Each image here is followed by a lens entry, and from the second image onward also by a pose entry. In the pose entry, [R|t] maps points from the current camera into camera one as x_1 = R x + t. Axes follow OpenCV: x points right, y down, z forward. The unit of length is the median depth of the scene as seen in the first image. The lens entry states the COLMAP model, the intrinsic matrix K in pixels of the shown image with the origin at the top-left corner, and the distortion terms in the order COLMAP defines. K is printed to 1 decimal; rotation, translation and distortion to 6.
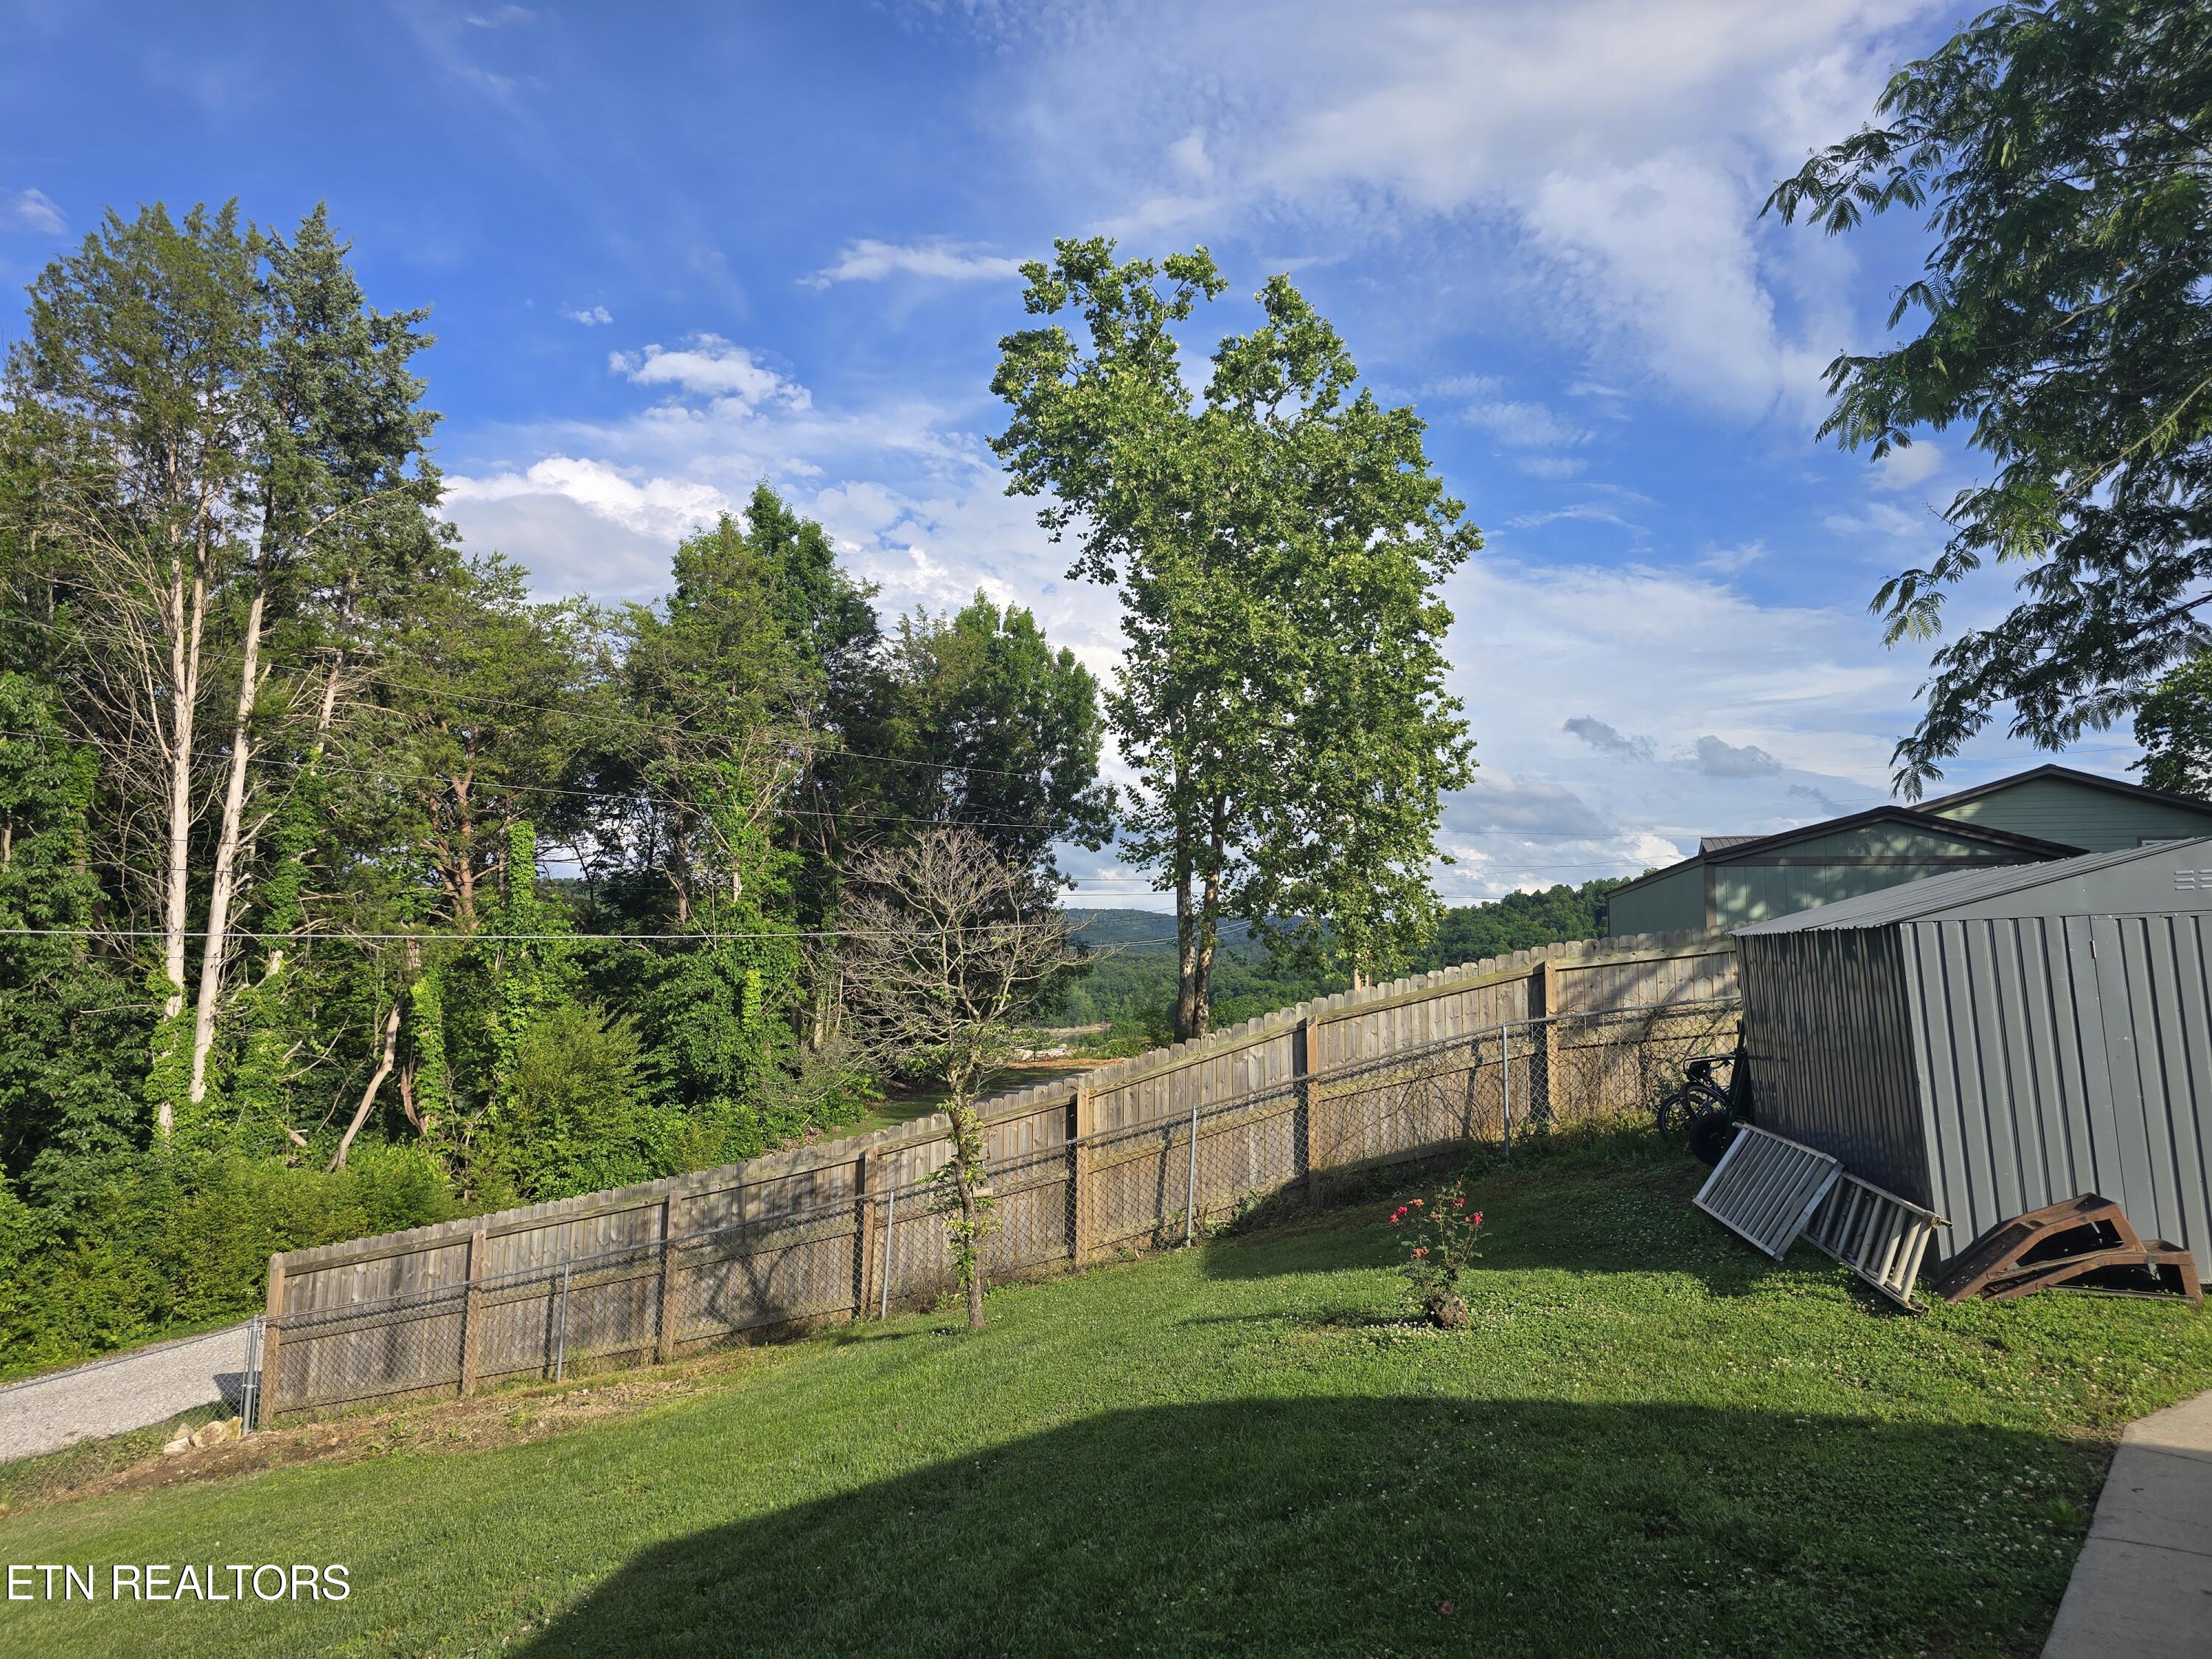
lens RADIAL K [[1461.8, 0, 1095.3], [0, 1461.8, 813.8], [0, 0, 1]] dist [0.142251, -0.249052]
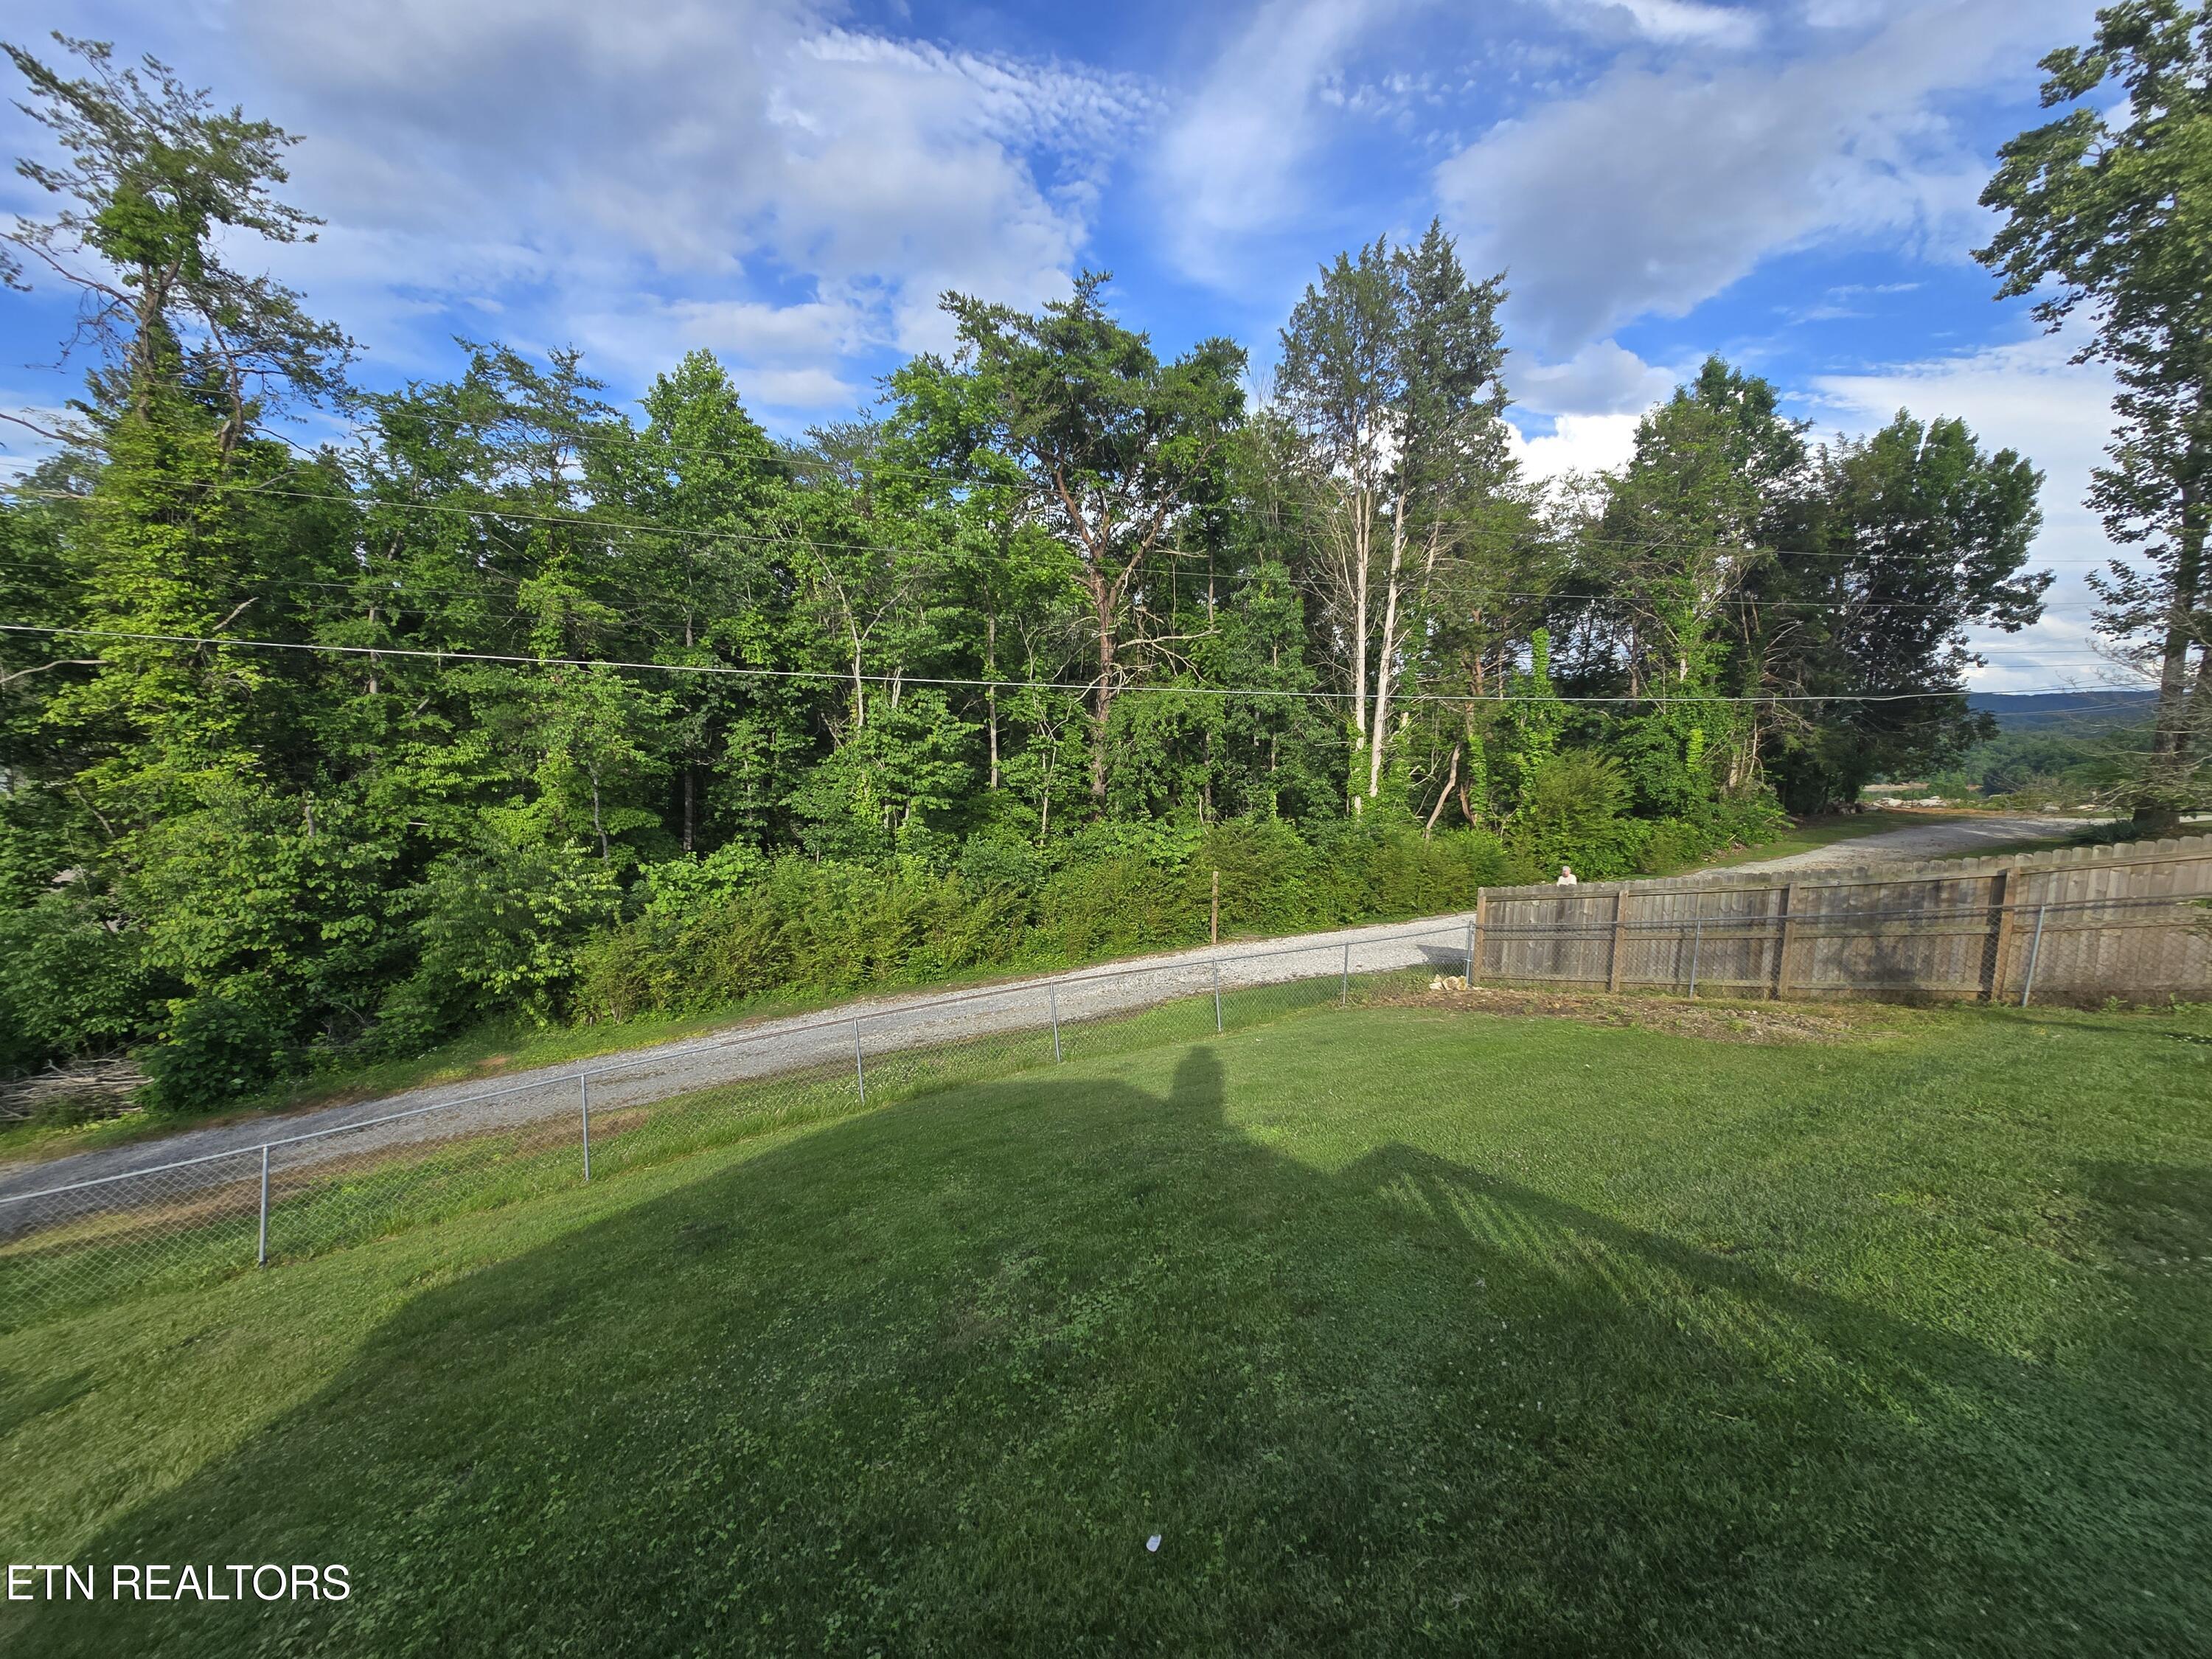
lens RADIAL K [[890.3, 0, 1106.0], [0, 890.3, 829.5], [0, 0, 1]] dist [-0.003807, 0.000839]
pose [[0.745088, 0.081682, -0.661945, -0.093493], [0.059339, 0.980418, 0.187773, 0.009076], [0.664321, -0.179186, 0.725651, 0.005551]]
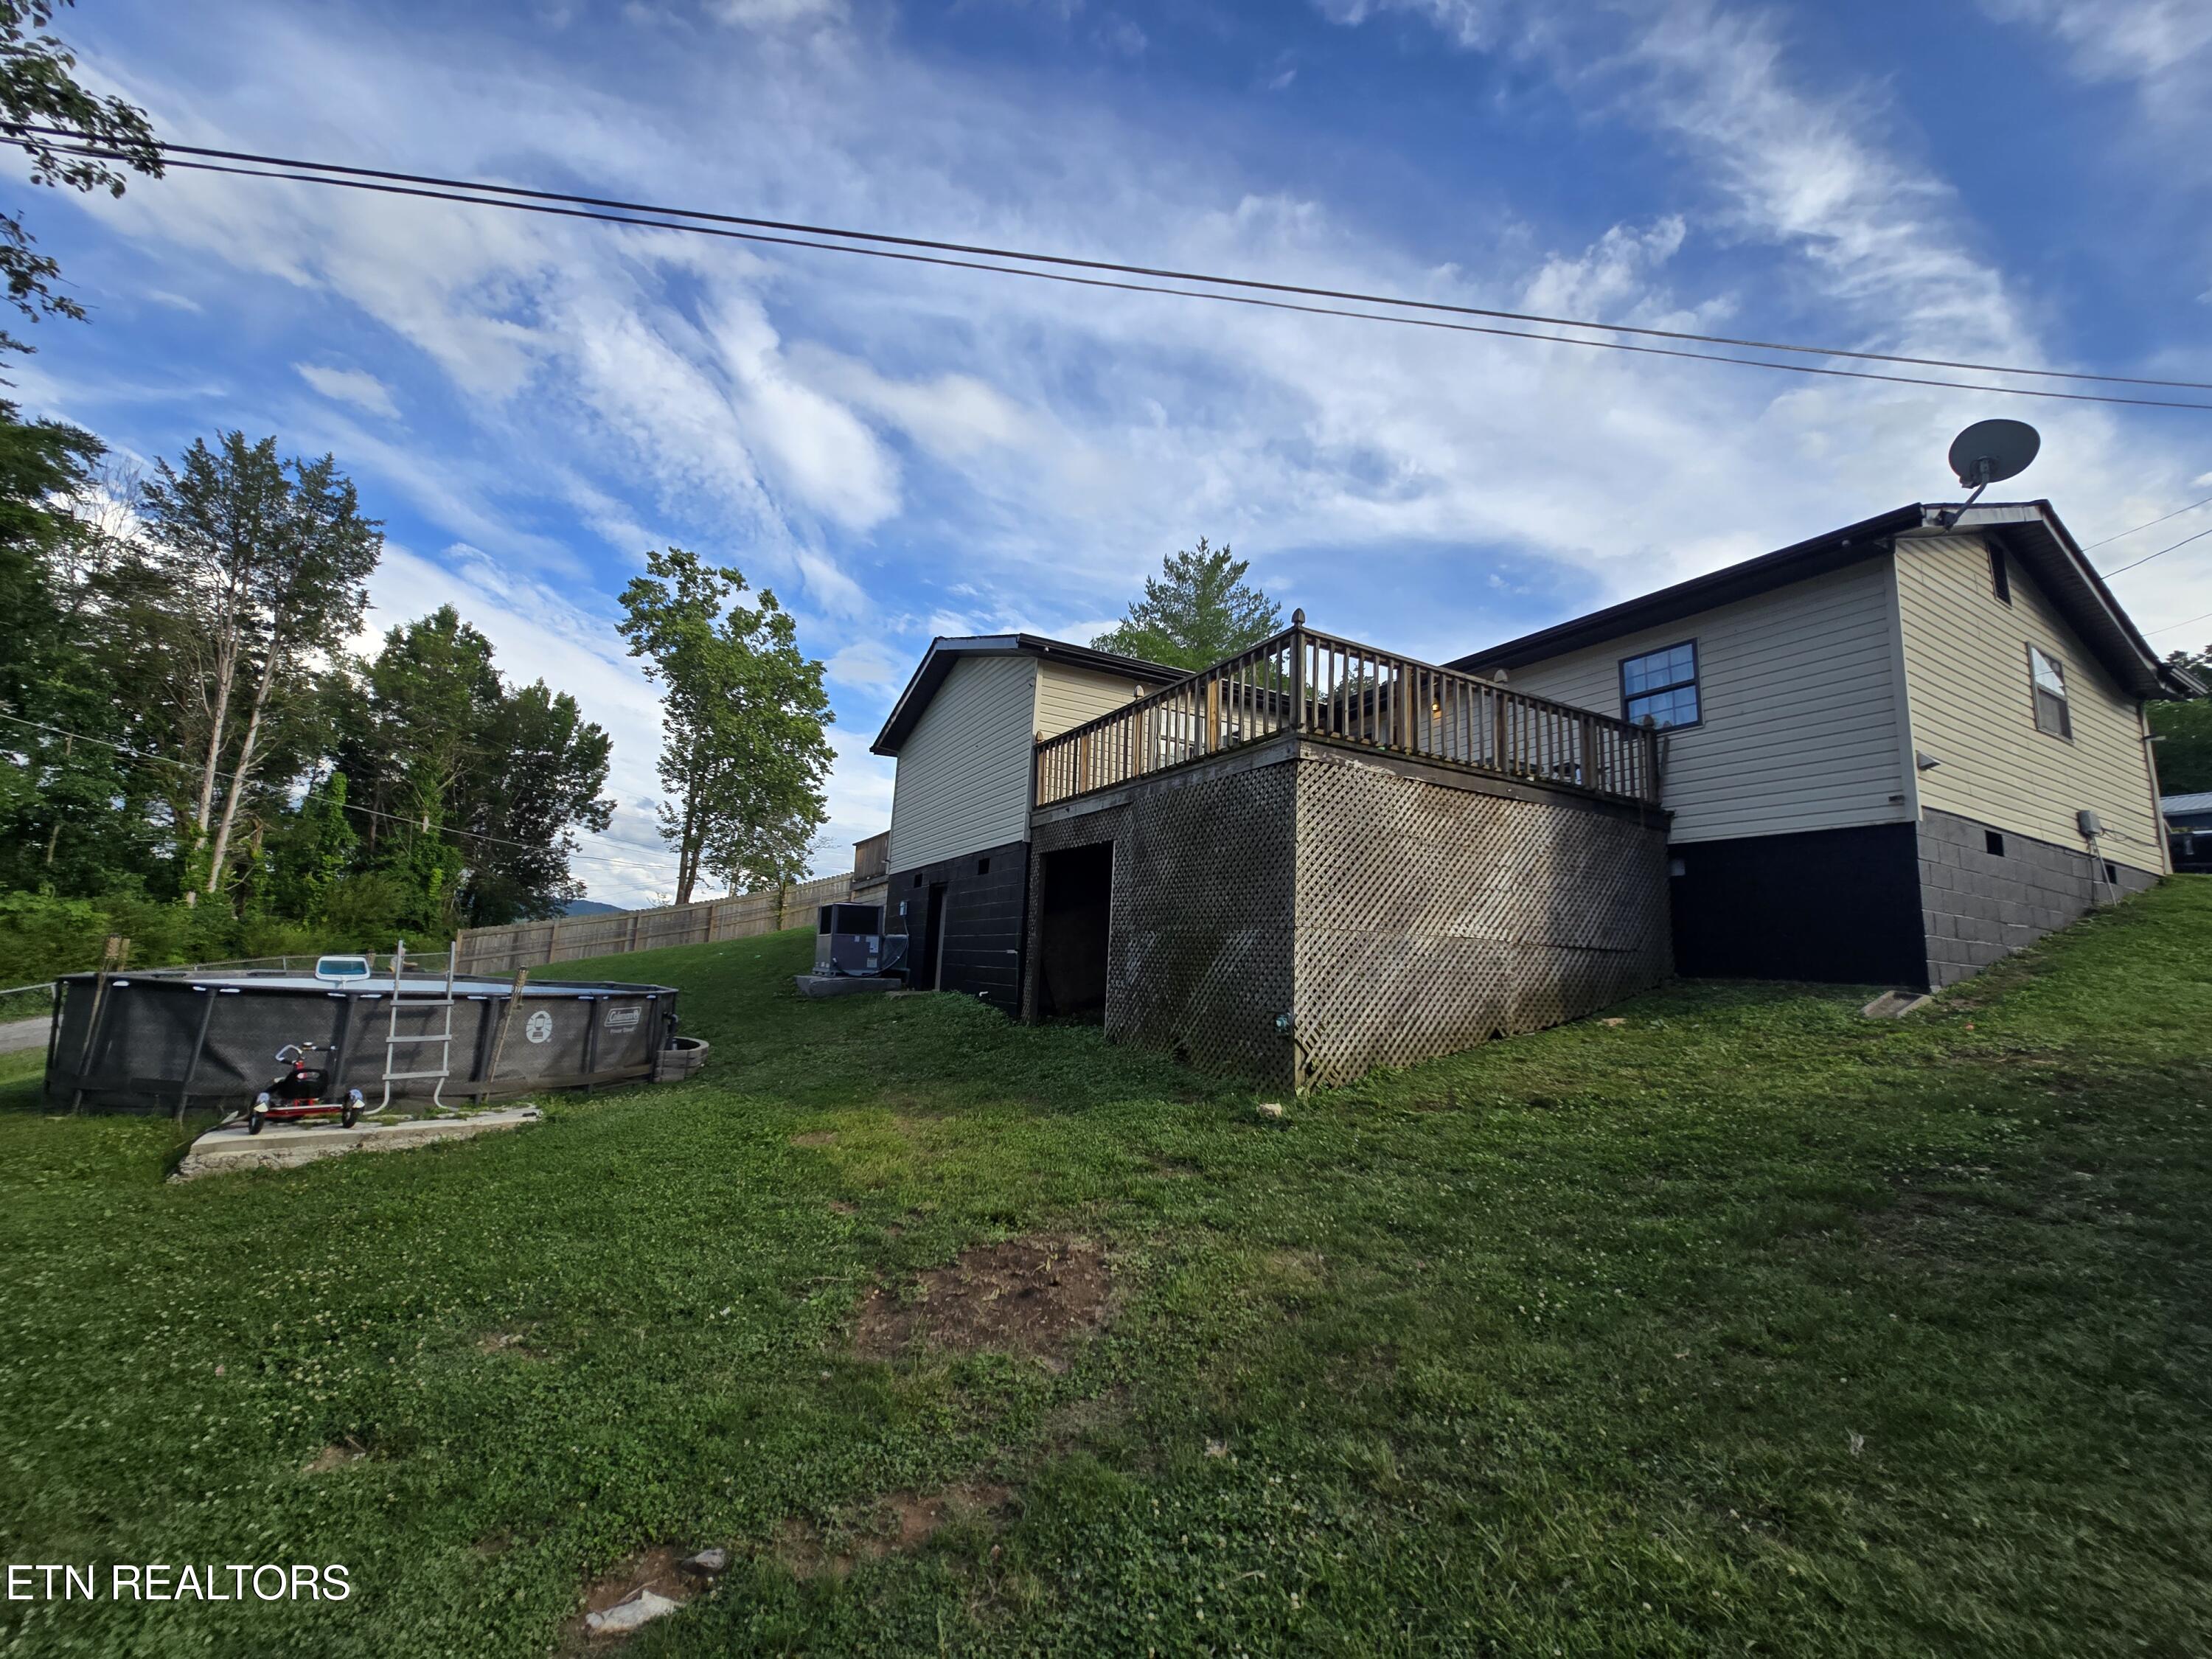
lens RADIAL K [[890.3, 0, 1106.0], [0, 890.3, 829.5], [0, 0, 1]] dist [-0.003807, 0.000839]
pose [[0.784029, 0.130742, 0.606799, -0.285725], [-0.112501, 0.991306, -0.068230, 0.041991], [-0.610444, -0.014771, 0.791921, -0.451191]]
